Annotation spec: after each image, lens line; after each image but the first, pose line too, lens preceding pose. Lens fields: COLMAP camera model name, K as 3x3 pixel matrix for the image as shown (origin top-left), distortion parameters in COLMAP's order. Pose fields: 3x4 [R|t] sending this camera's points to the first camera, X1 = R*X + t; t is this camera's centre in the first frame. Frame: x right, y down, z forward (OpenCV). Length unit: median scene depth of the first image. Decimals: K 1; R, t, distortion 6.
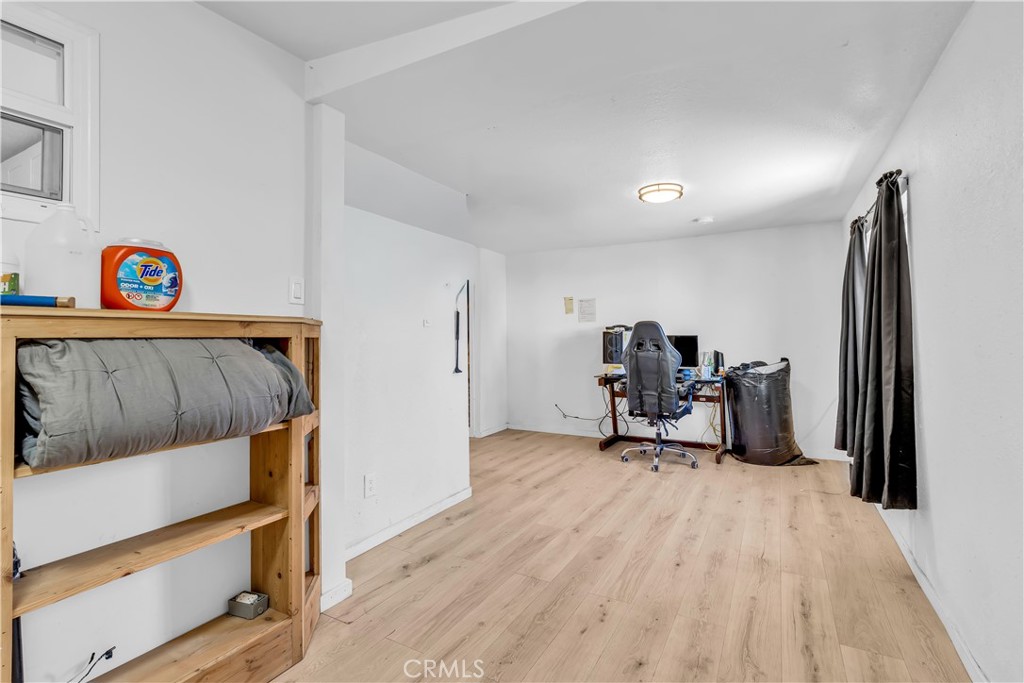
lens RADIAL K [[458.3, 0, 524.1], [0, 458.3, 331.0], [0, 0, 1]] dist [-0.006741, 0.001281]
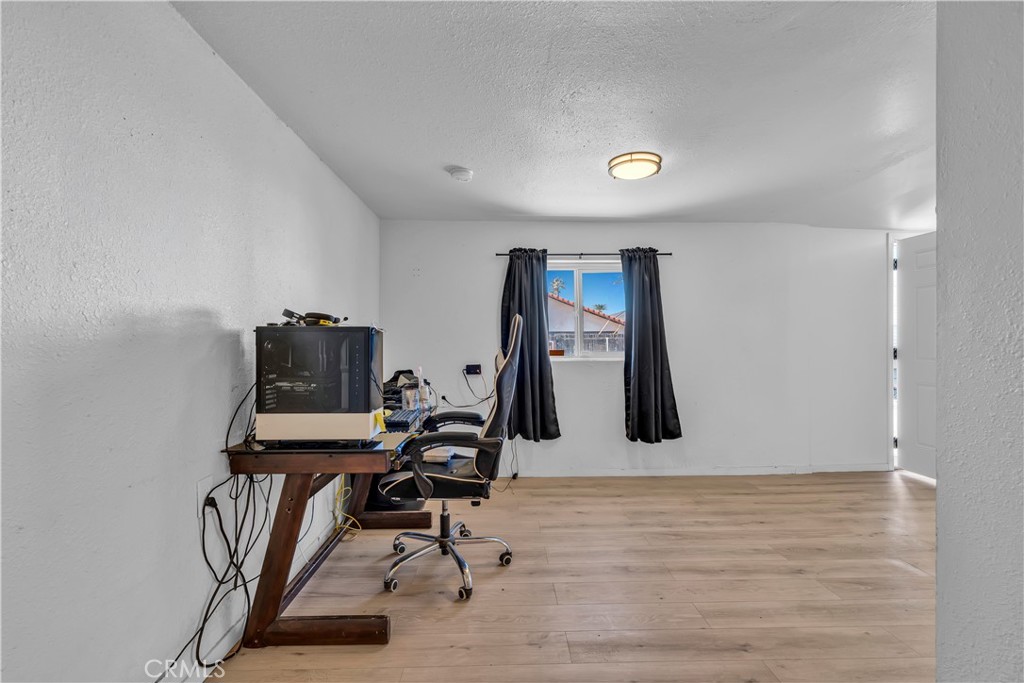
lens RADIAL K [[458.3, 0, 509.3], [0, 458.3, 339.8], [0, 0, 1]] dist [-0.006741, 0.001281]
pose [[-0.494760, 0.015185, 0.868897, -0.383185], [-0.011218, 0.999652, -0.023857, 0.040127], [-0.868957, -0.021551, -0.494418, 2.029741]]
